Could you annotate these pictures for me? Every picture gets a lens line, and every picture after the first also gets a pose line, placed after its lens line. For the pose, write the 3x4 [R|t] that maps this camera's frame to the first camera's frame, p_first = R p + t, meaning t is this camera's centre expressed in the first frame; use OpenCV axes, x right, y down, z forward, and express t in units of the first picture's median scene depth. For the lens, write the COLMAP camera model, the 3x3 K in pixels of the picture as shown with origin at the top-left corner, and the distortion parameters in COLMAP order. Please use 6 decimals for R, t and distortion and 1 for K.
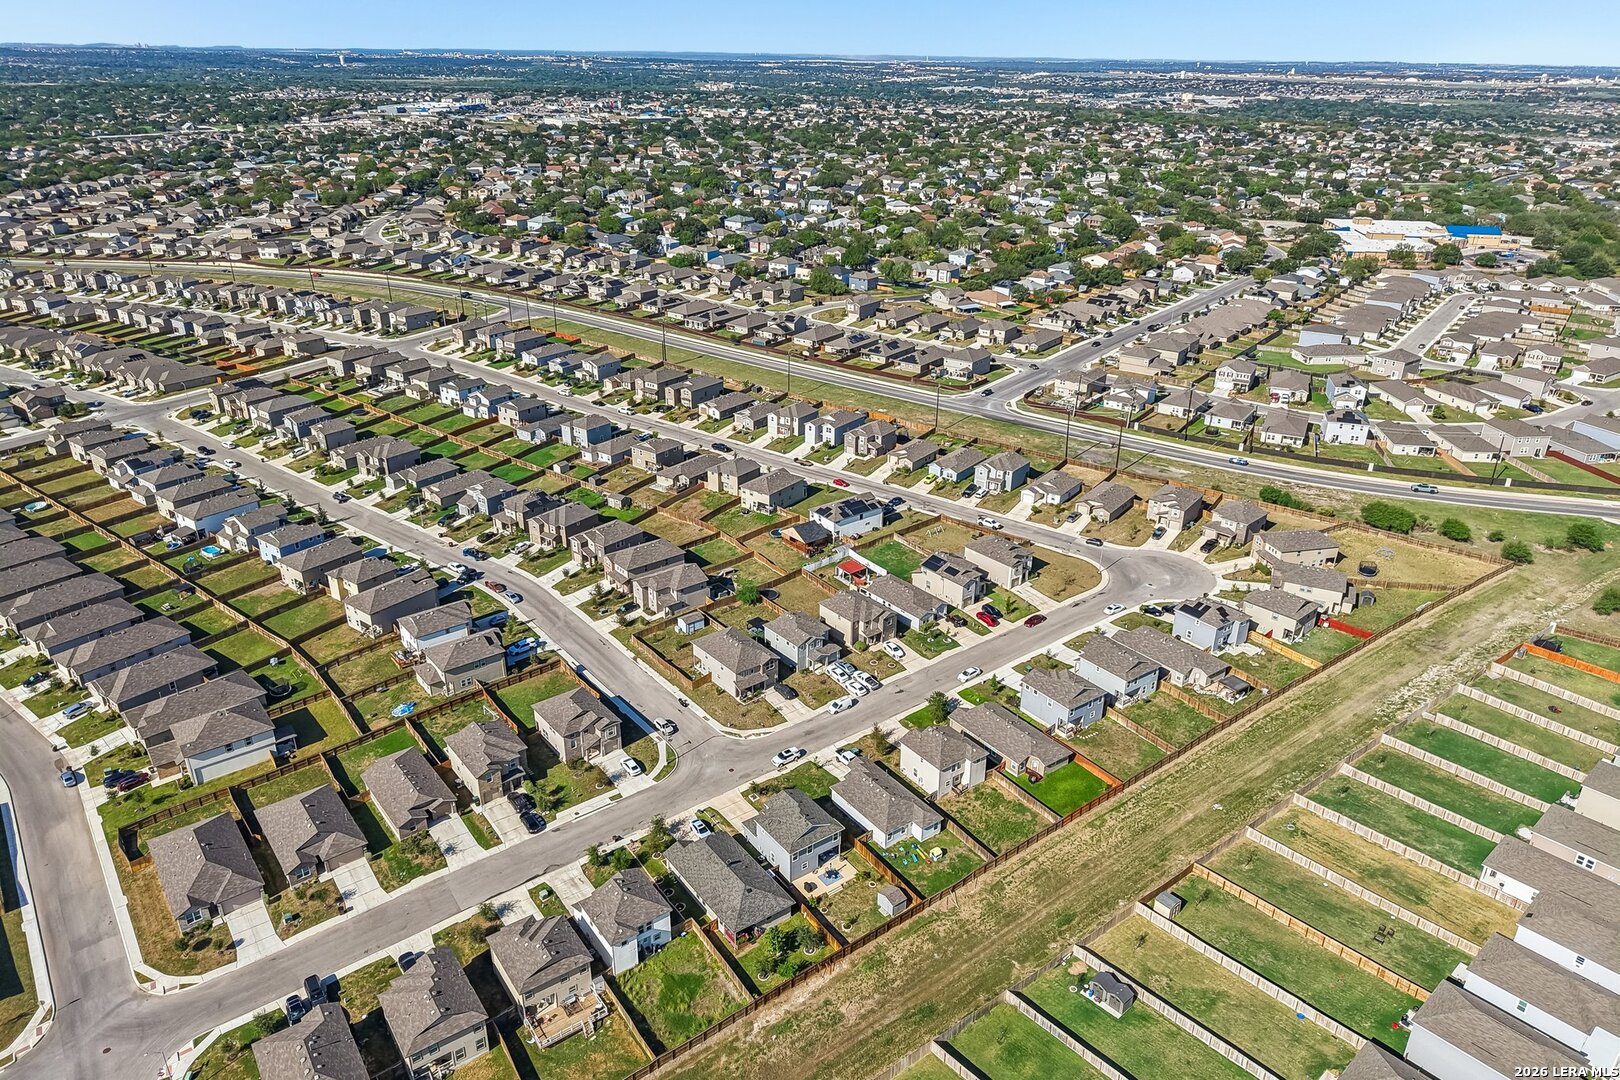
lens RADIAL K [[1082.5, 0, 809.1], [0, 1082.5, 540.4], [0, 0, 1]] dist [0.034557, -0.036232]
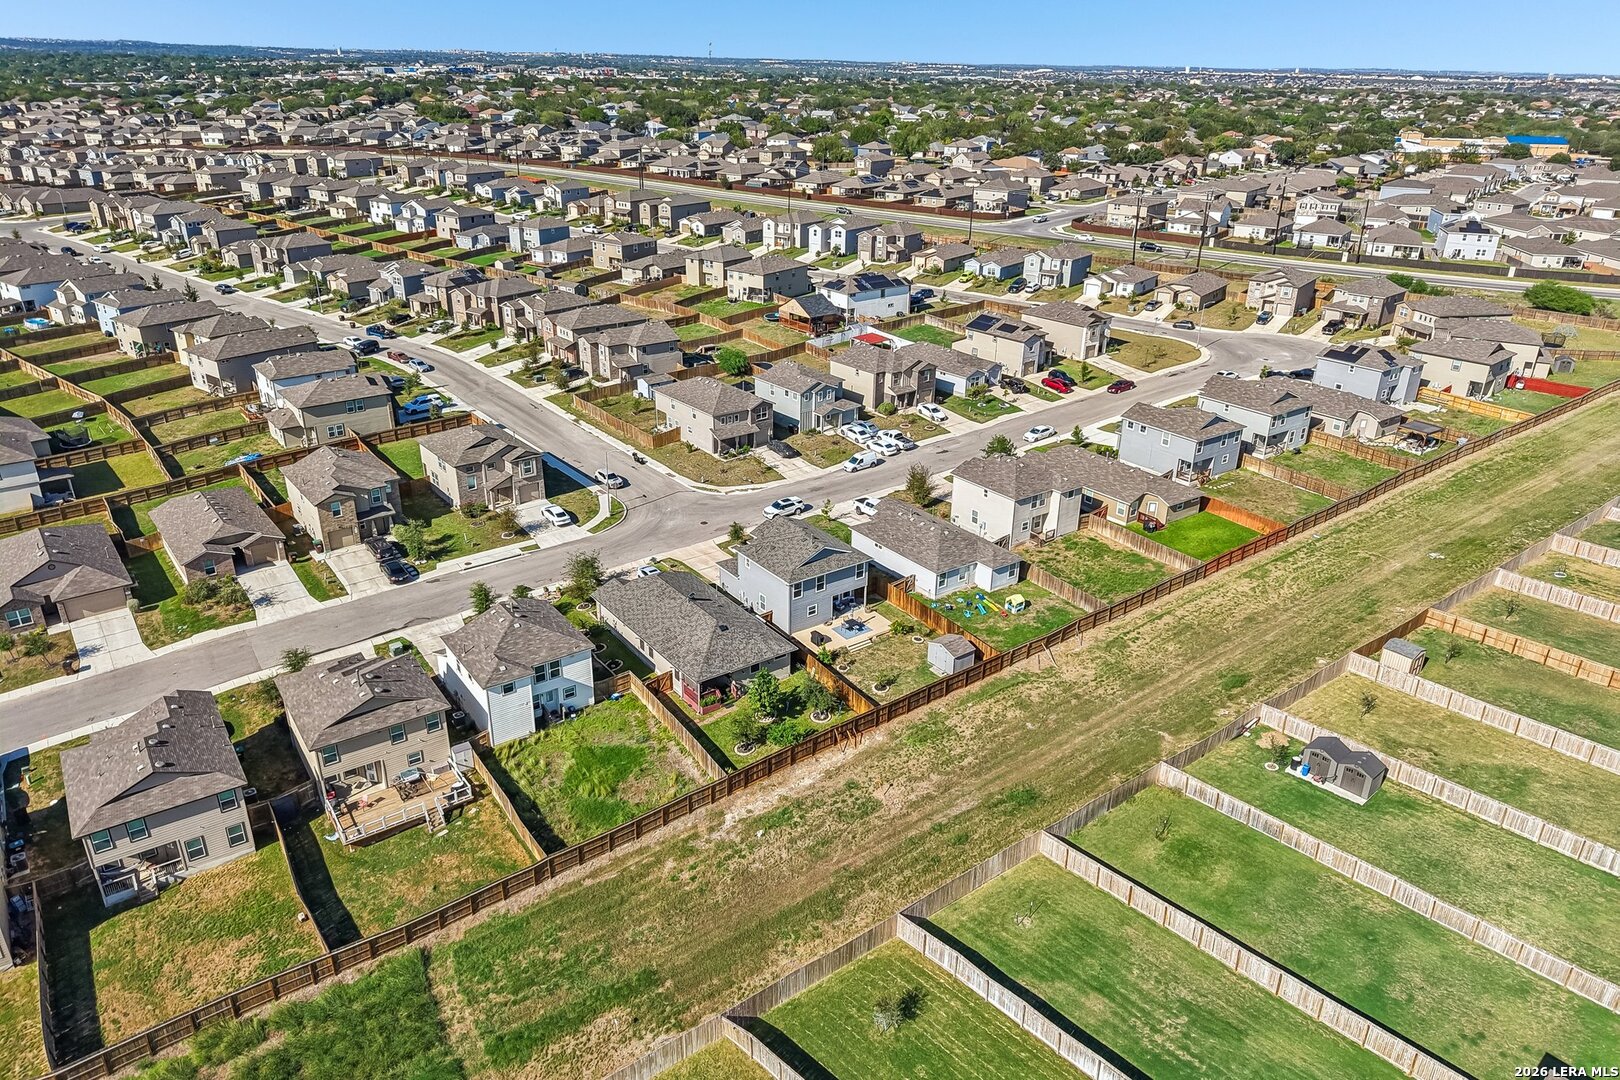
lens RADIAL K [[1082.5, 0, 809.4], [0, 1082.5, 537.8], [0, 0, 1]] dist [0.034557, -0.036232]
pose [[0.999976, 0.006588, 0.002103, -0.004868], [-0.006567, 0.999929, -0.009898, 0.180068], [-0.002168, 0.009884, 0.999949, 0.251078]]
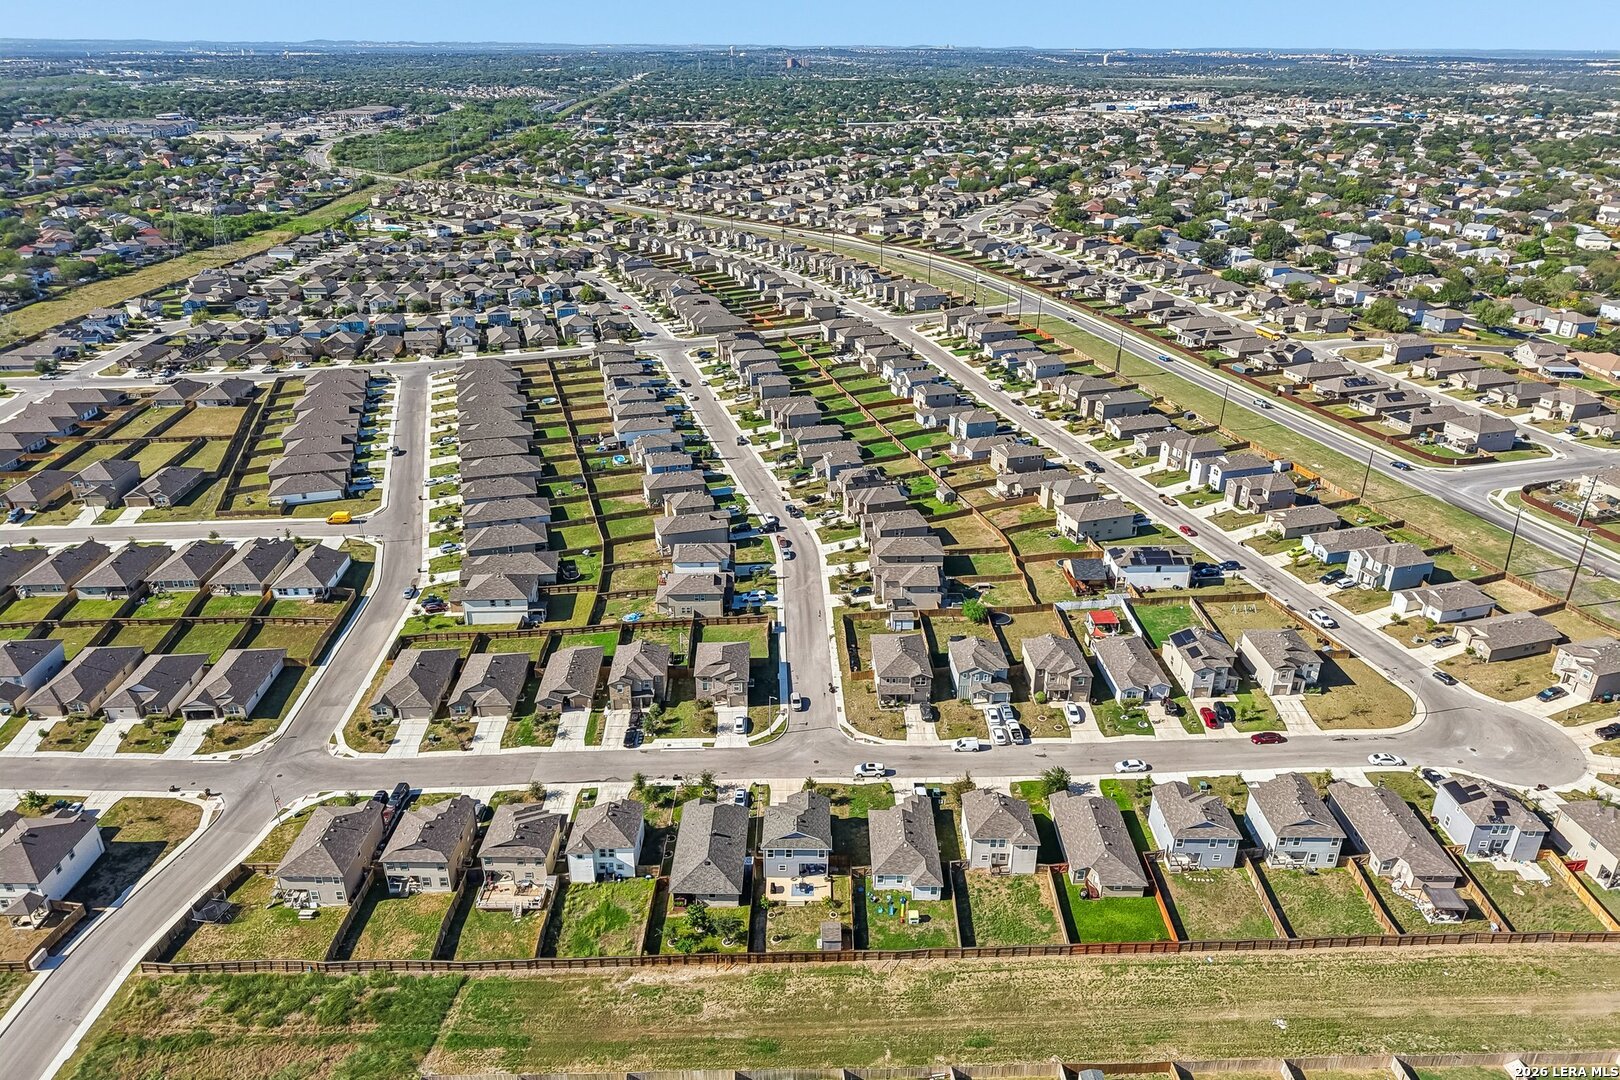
lens RADIAL K [[1082.5, 0, 808.6], [0, 1082.5, 548.4], [0, 0, 1]] dist [0.034557, -0.036232]
pose [[0.806447, 0.244575, -0.538354, 0.324893], [-0.240977, 0.967352, 0.078489, -0.043556], [0.539975, 0.066433, 0.839055, 0.114958]]
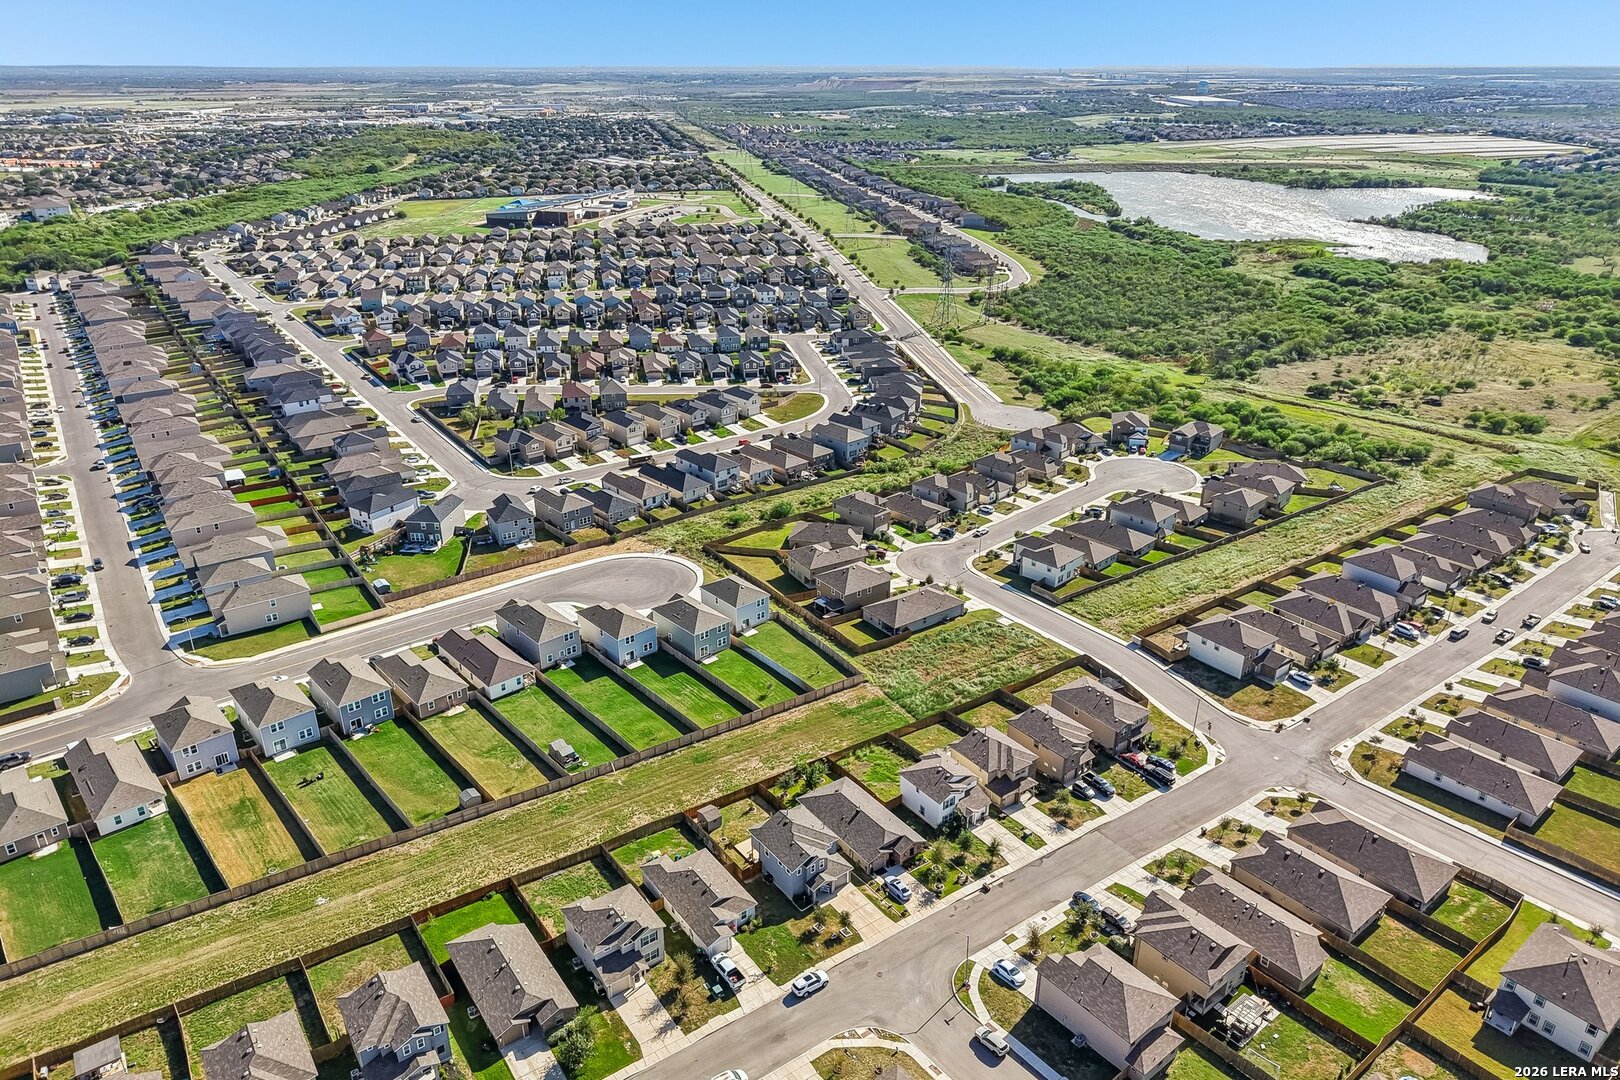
lens RADIAL K [[1082.5, 0, 813.7], [0, 1082.5, 525.4], [0, 0, 1]] dist [0.034557, -0.036232]
pose [[-0.999972, -0.003424, -0.006626, -0.013682], [-0.007198, 0.675632, 0.737204, -0.464243], [0.001953, 0.737231, -0.675638, 1.020380]]
